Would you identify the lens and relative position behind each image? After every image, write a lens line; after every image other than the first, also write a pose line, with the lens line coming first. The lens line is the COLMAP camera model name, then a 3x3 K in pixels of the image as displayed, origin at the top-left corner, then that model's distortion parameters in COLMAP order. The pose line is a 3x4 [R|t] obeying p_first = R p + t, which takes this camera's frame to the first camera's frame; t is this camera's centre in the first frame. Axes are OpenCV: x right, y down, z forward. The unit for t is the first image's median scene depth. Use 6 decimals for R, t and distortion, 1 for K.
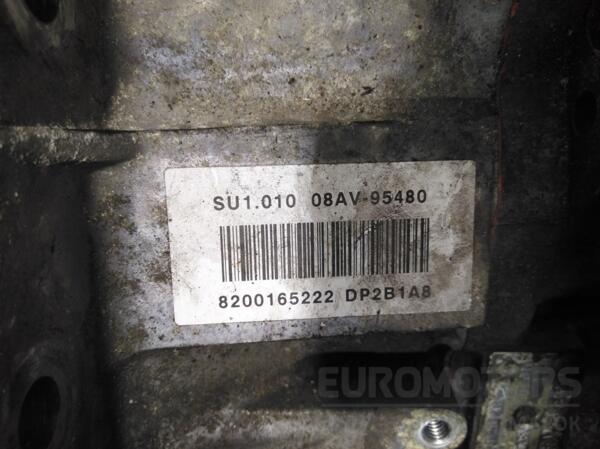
lens RADIAL K [[483.2, 0, 300.0], [0, 483.2, 224.5], [0, 0, 1]] dist [-0.003944, -0.001644]
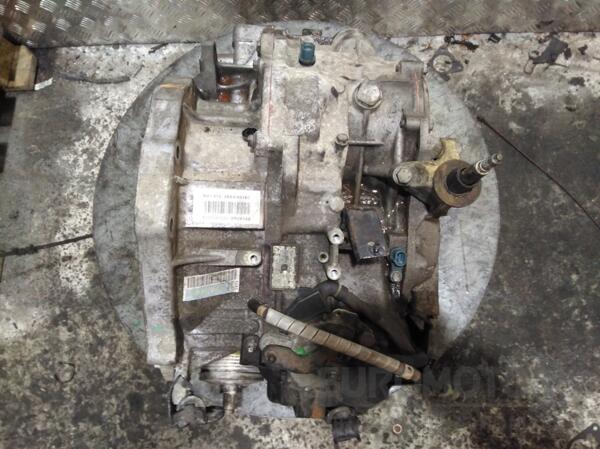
lens RADIAL K [[483.2, 0, 300.0], [0, 483.2, 224.5], [0, 0, 1]] dist [-0.003944, -0.001644]
pose [[0.994432, 0.053785, 0.090616, 0.333266], [-0.034153, 0.978019, -0.205699, 1.120010], [-0.099688, 0.201459, 0.974411, -3.481039]]
